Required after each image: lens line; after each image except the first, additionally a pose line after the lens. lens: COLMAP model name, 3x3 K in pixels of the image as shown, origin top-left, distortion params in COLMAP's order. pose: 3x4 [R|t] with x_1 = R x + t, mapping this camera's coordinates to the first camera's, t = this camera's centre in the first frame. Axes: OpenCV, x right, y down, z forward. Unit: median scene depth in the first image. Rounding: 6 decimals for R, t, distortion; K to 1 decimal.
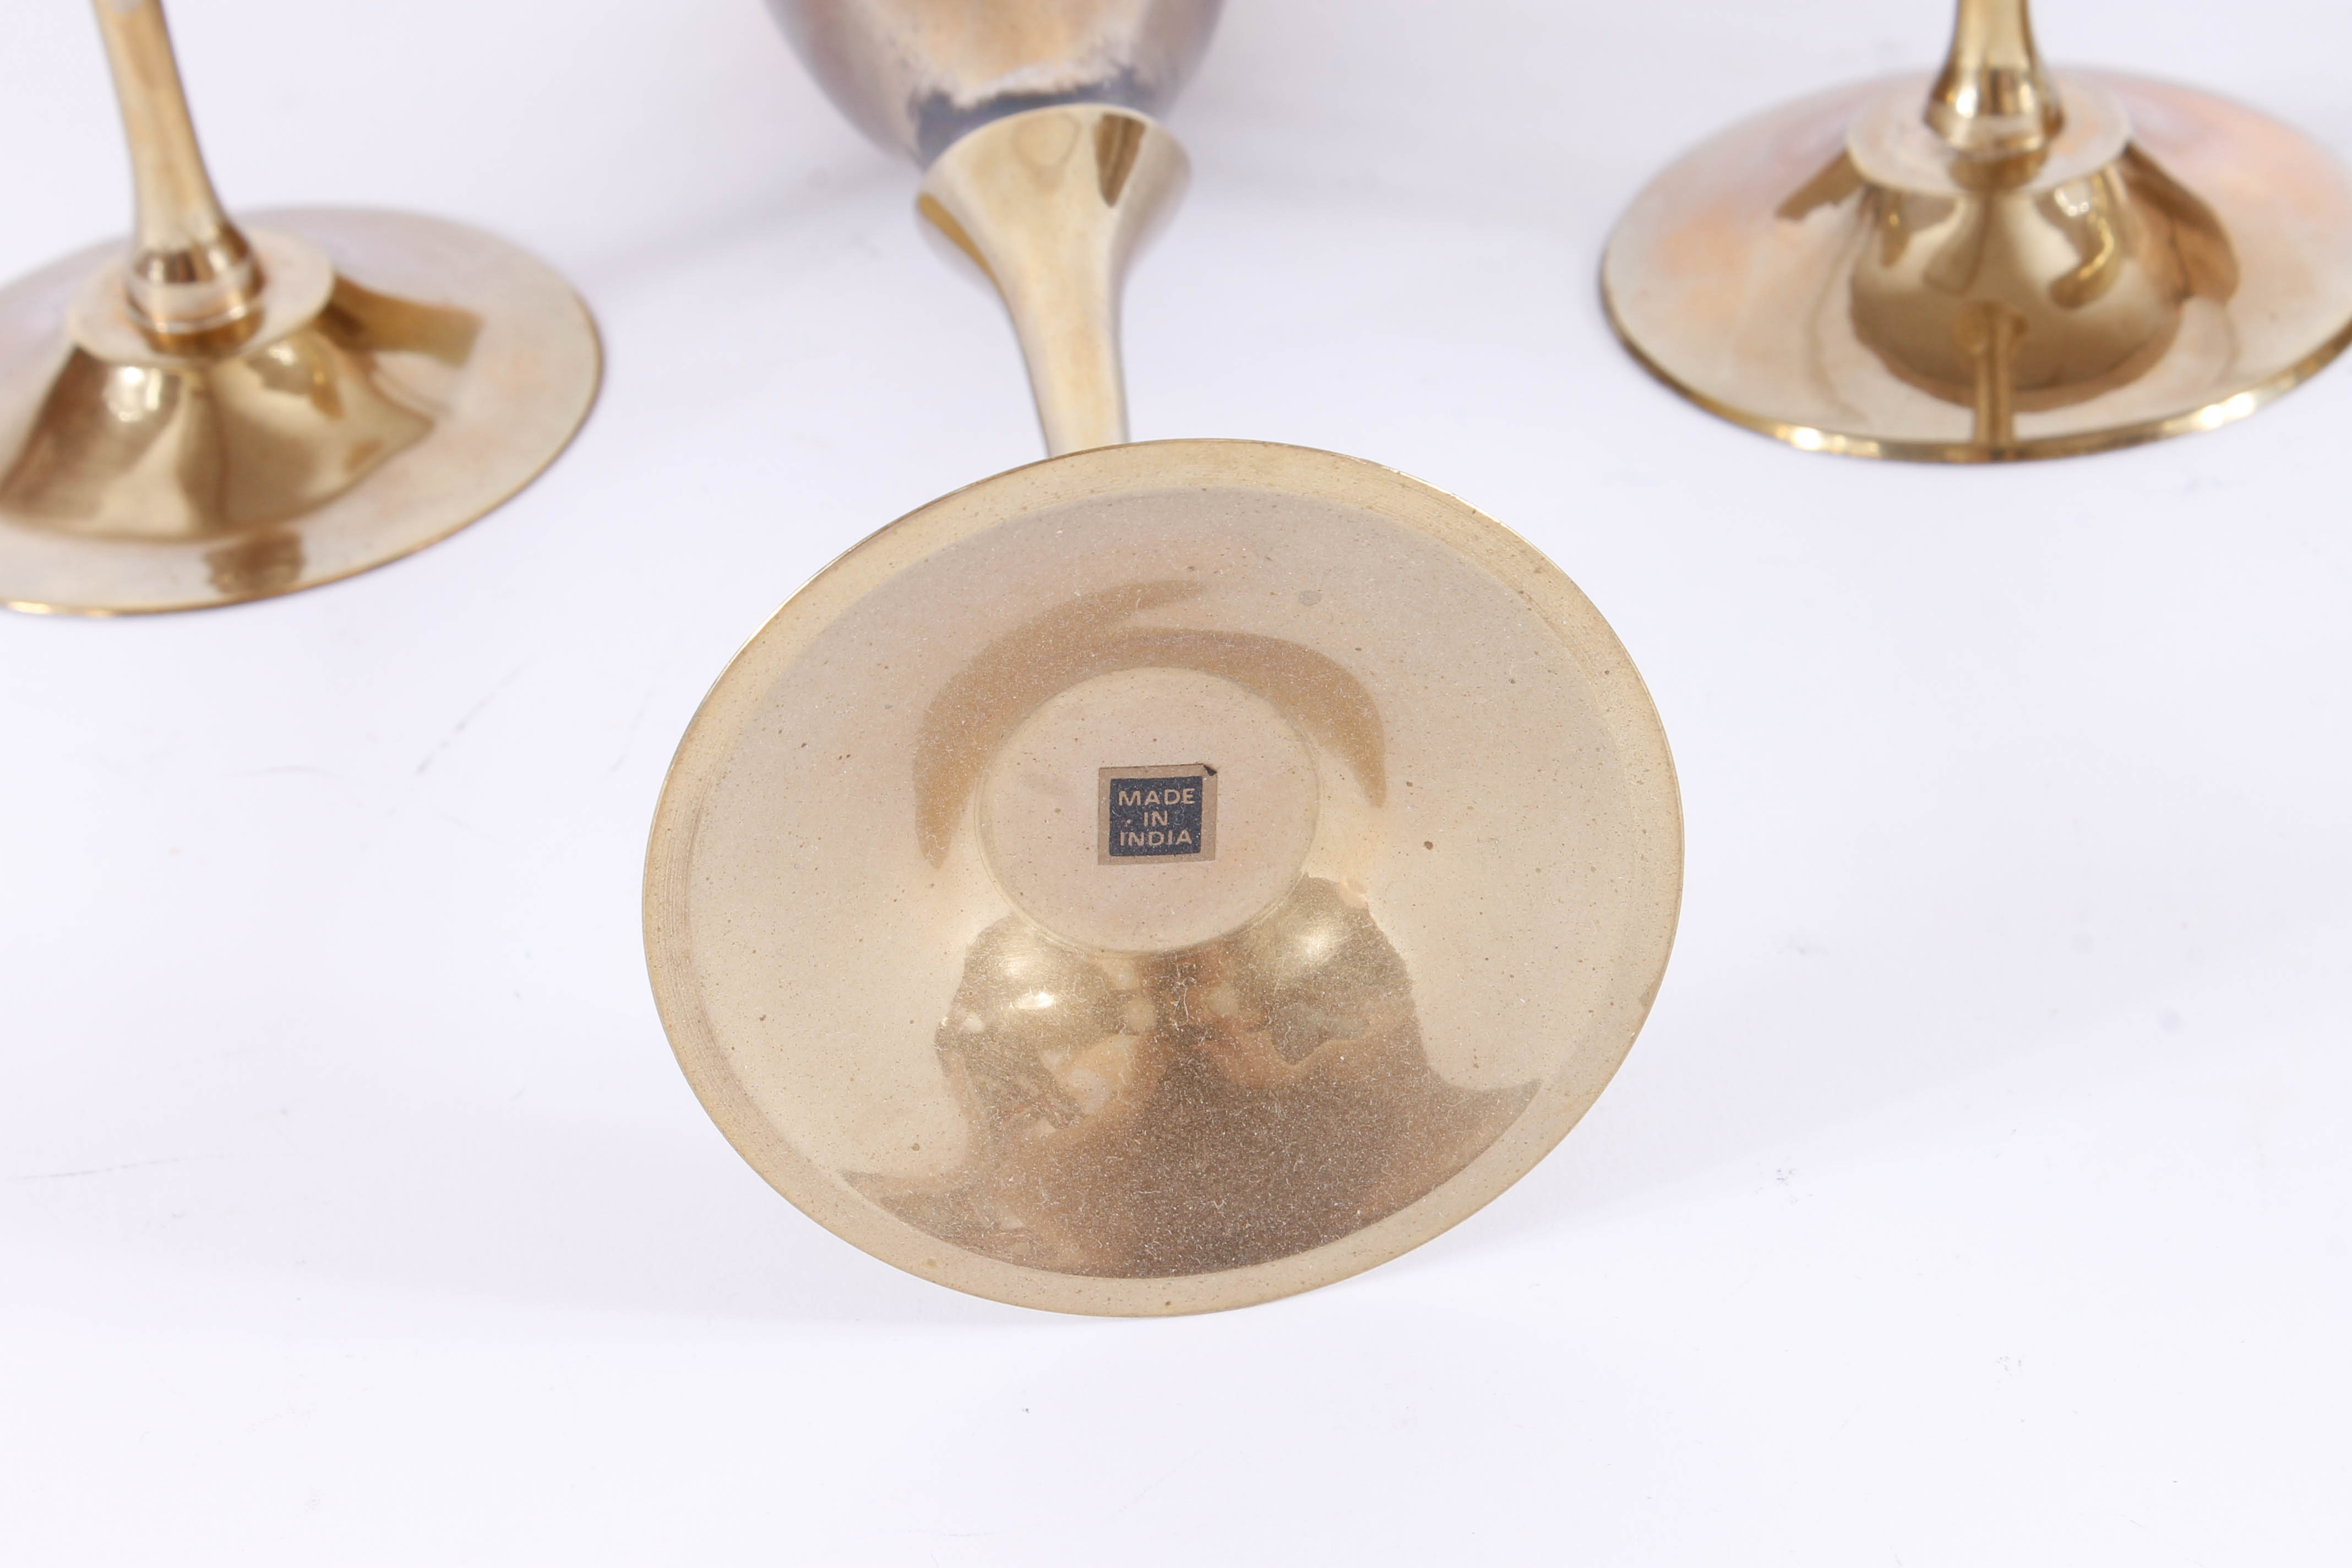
lens RADIAL K [[5967.6, 0, 1176.0], [0, 5967.6, 784.0], [0, 0, 1]] dist [0.035572, 0.262039]
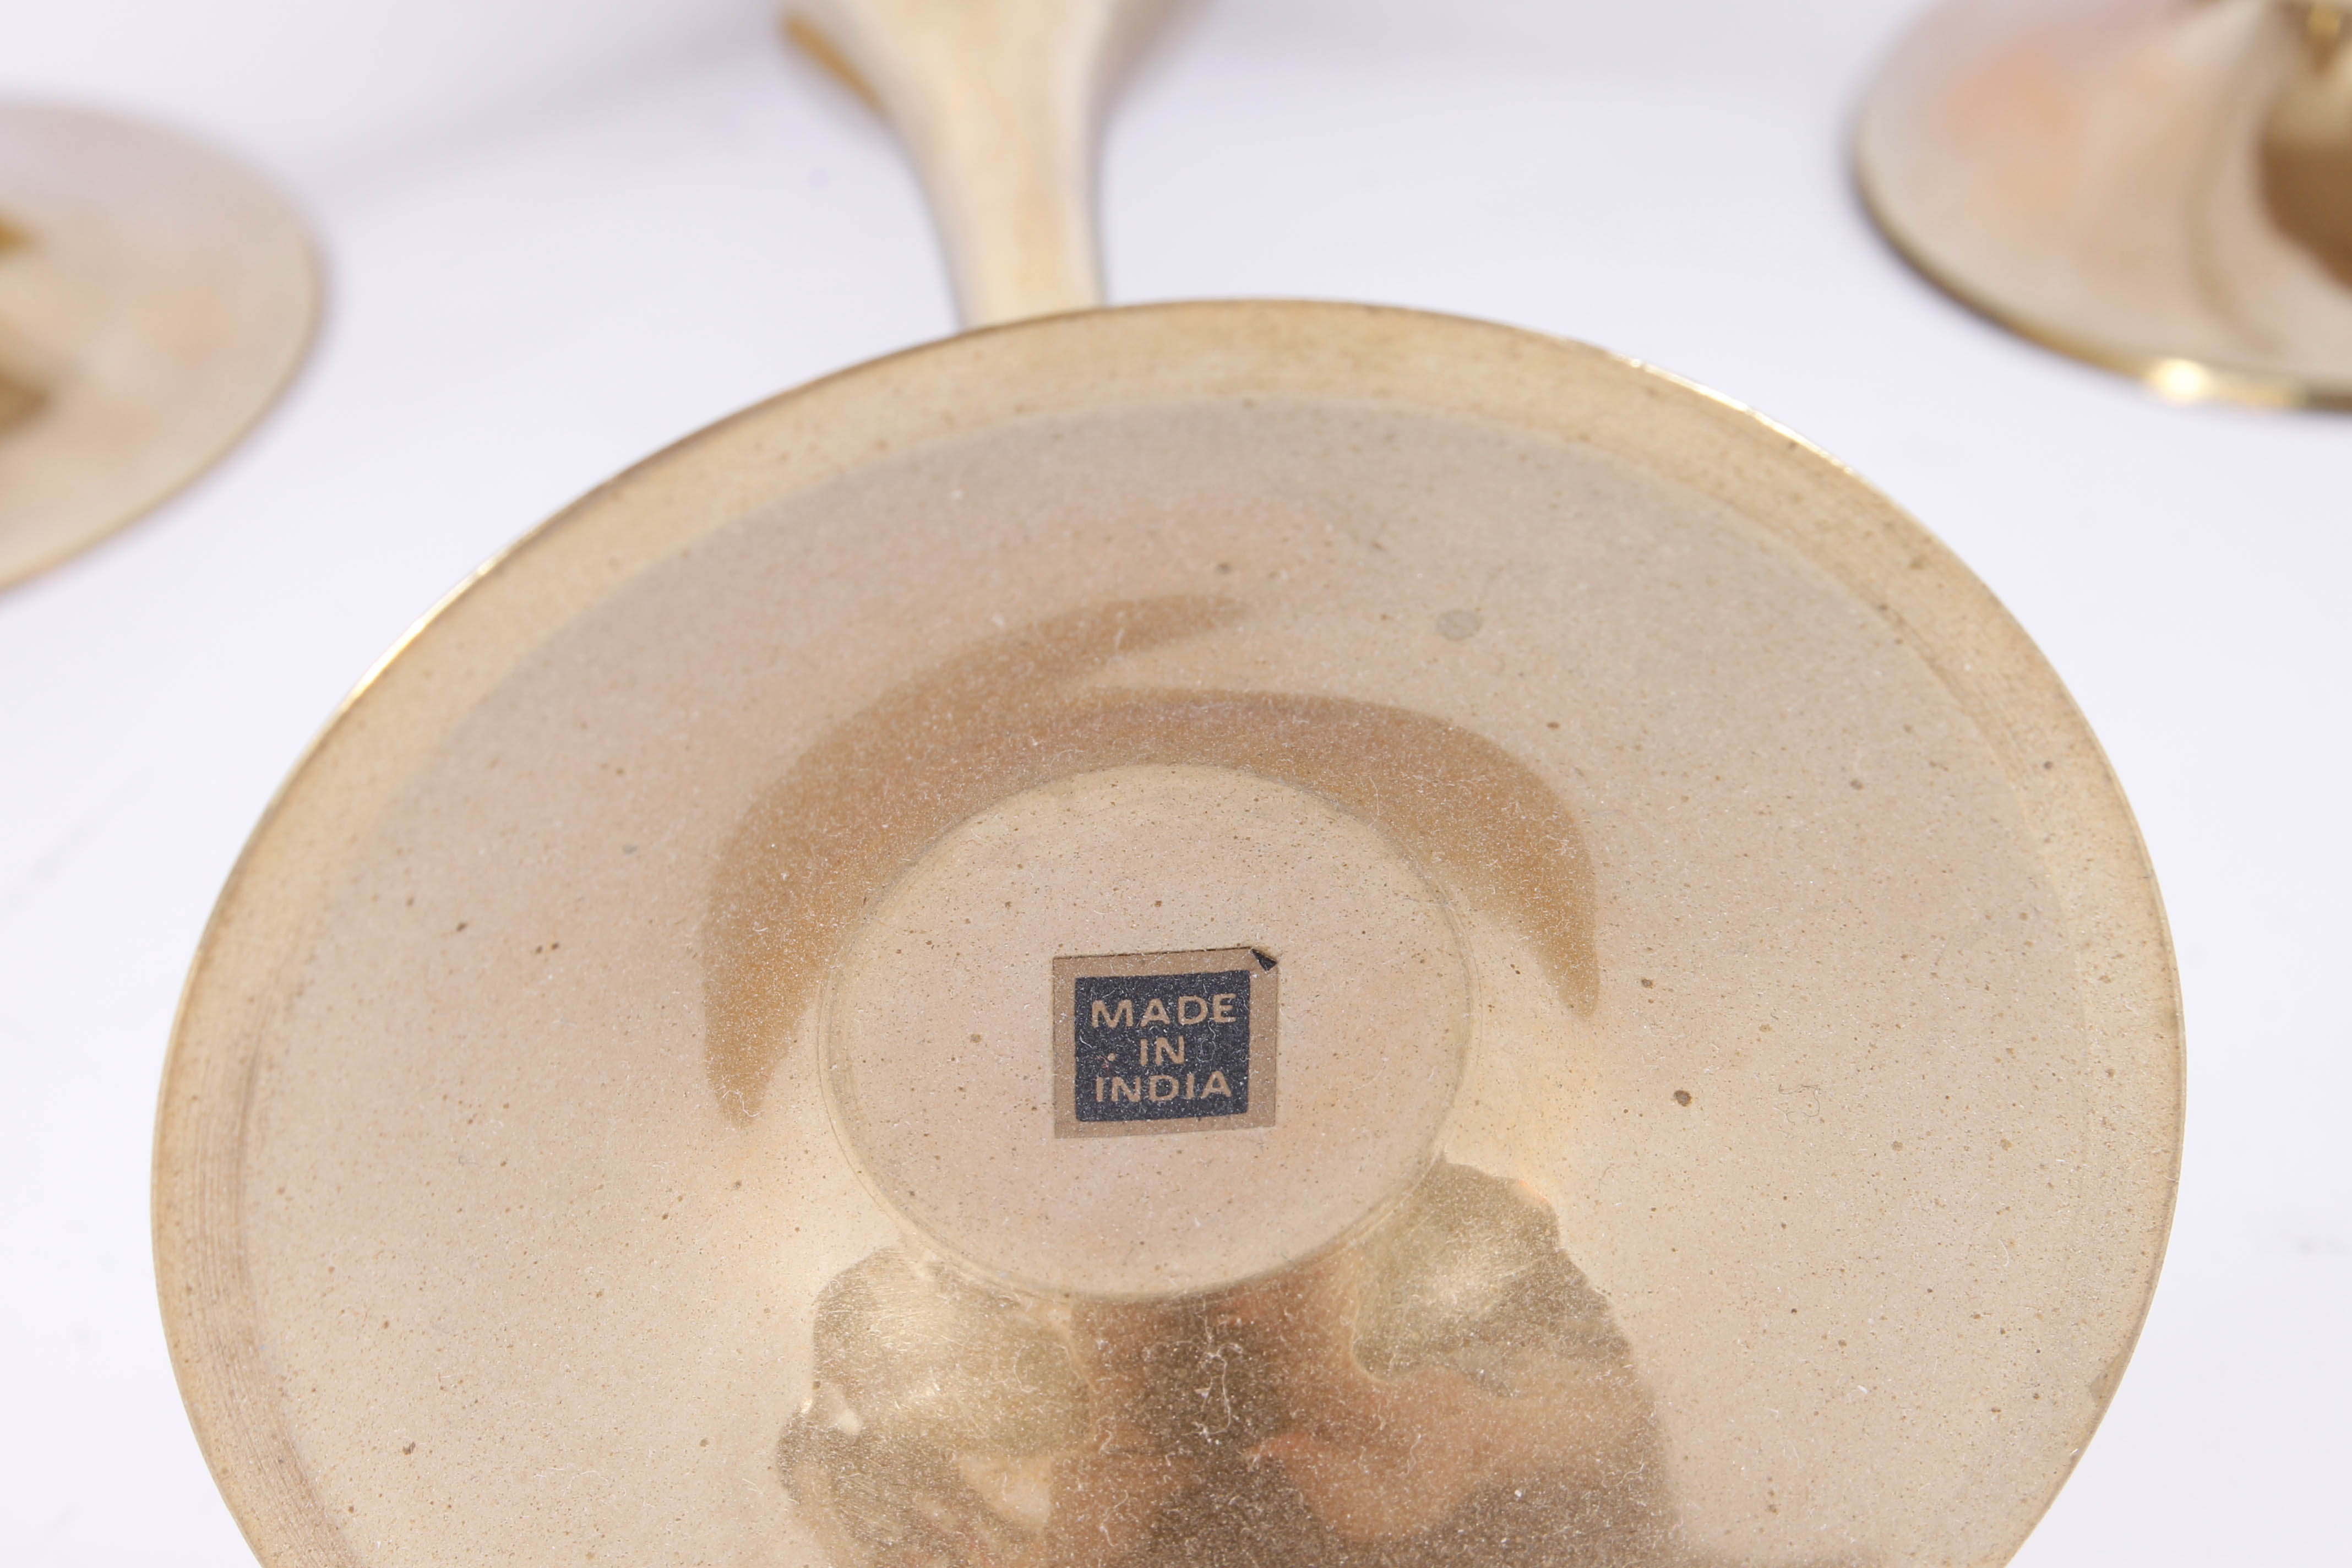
lens RADIAL K [[5967.6, 0, 1176.0], [0, 5967.6, 784.0], [0, 0, 1]] dist [0.035572, 0.262039]
pose [[0.999912, -0.011496, -0.006574, 0.001586], [0.011403, 0.999837, -0.013979, -0.010617], [0.006734, 0.013903, 0.999881, 0.481158]]
